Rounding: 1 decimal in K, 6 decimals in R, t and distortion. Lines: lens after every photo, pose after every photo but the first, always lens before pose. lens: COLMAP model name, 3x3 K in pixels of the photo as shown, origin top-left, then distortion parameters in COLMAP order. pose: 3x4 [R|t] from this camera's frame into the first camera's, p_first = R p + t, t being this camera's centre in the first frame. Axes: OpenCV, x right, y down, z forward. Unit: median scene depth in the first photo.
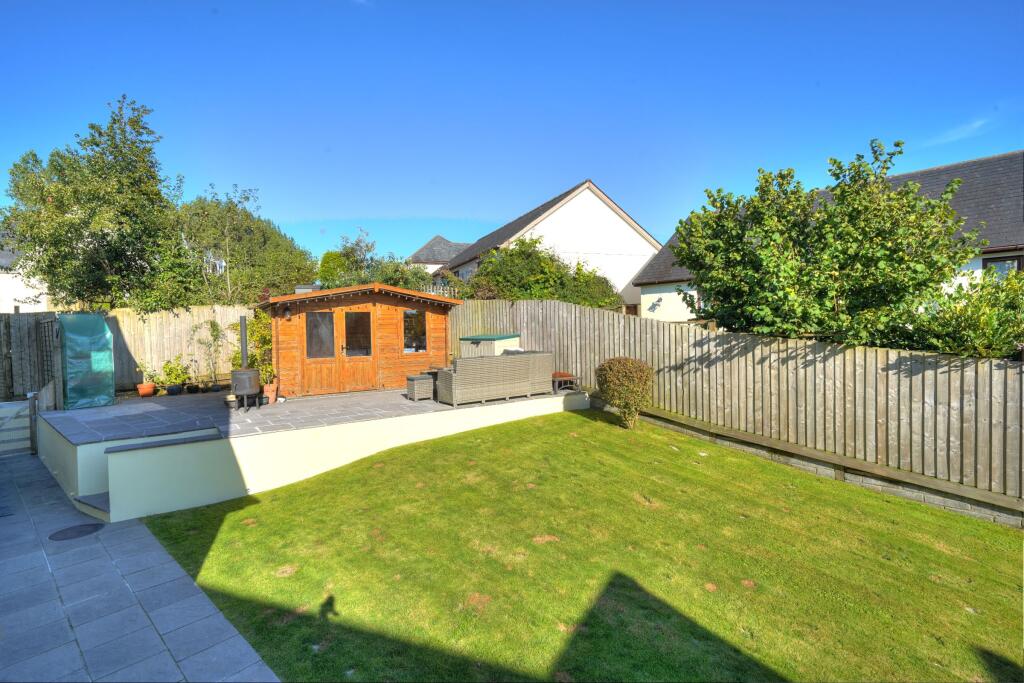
lens RADIAL K [[481.1, 0, 498.0], [0, 481.1, 341.5], [0, 0, 1]] dist [0.011249, -0.000010]
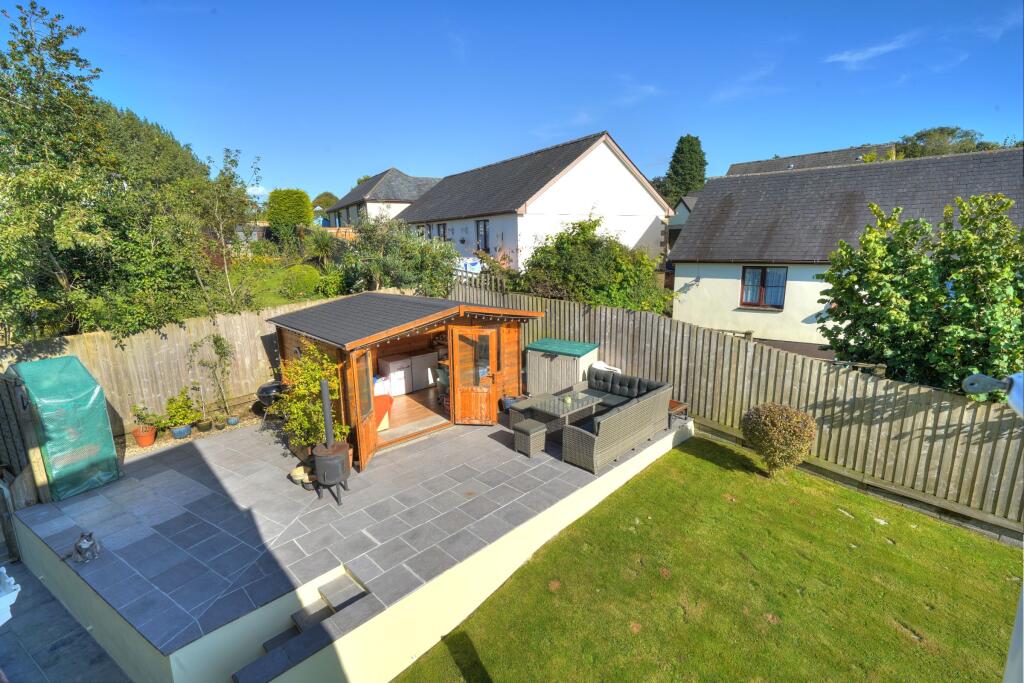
lens RADIAL K [[465.2, 0, 509.2], [0, 465.2, 348.6], [0, 0, 1]] dist [0.011722, 0.000359]
pose [[0.985658, -0.034265, 0.165239, -0.298543], [0.004188, 0.983833, 0.179037, -0.184899], [-0.168702, -0.175777, 0.969867, 0.221241]]
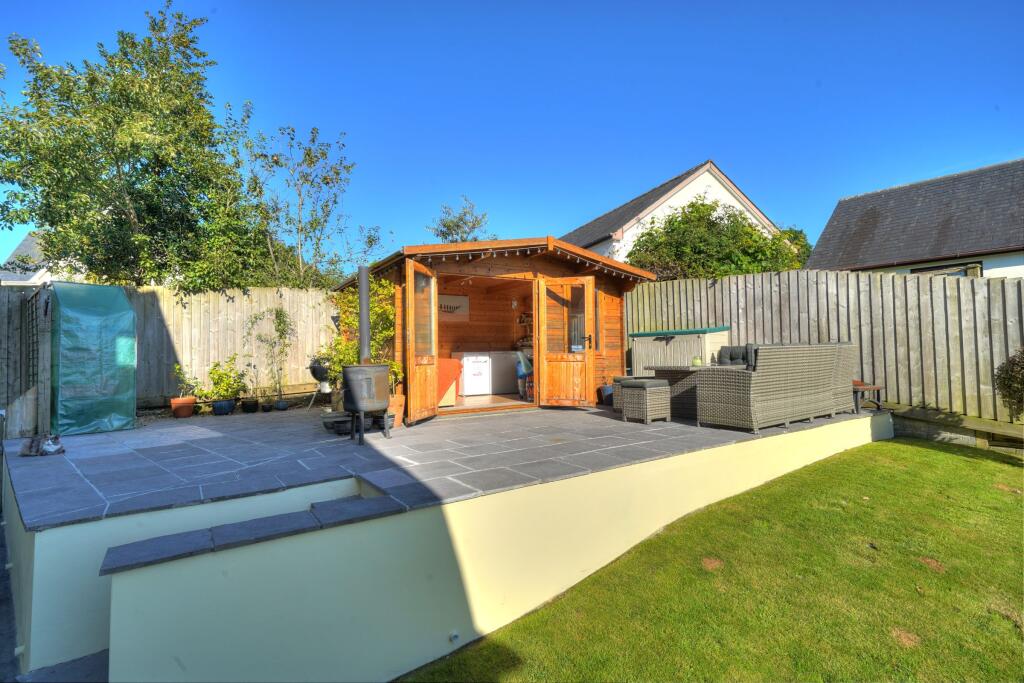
lens RADIAL K [[481.1, 0, 511.6], [0, 481.1, 338.2], [0, 0, 1]] dist [0.011249, -0.000010]
pose [[0.999936, 0.000235, -0.011345, -0.291516], [-0.000959, 0.997961, -0.063818, 0.052250], [0.011307, 0.063825, 0.997897, 0.365796]]
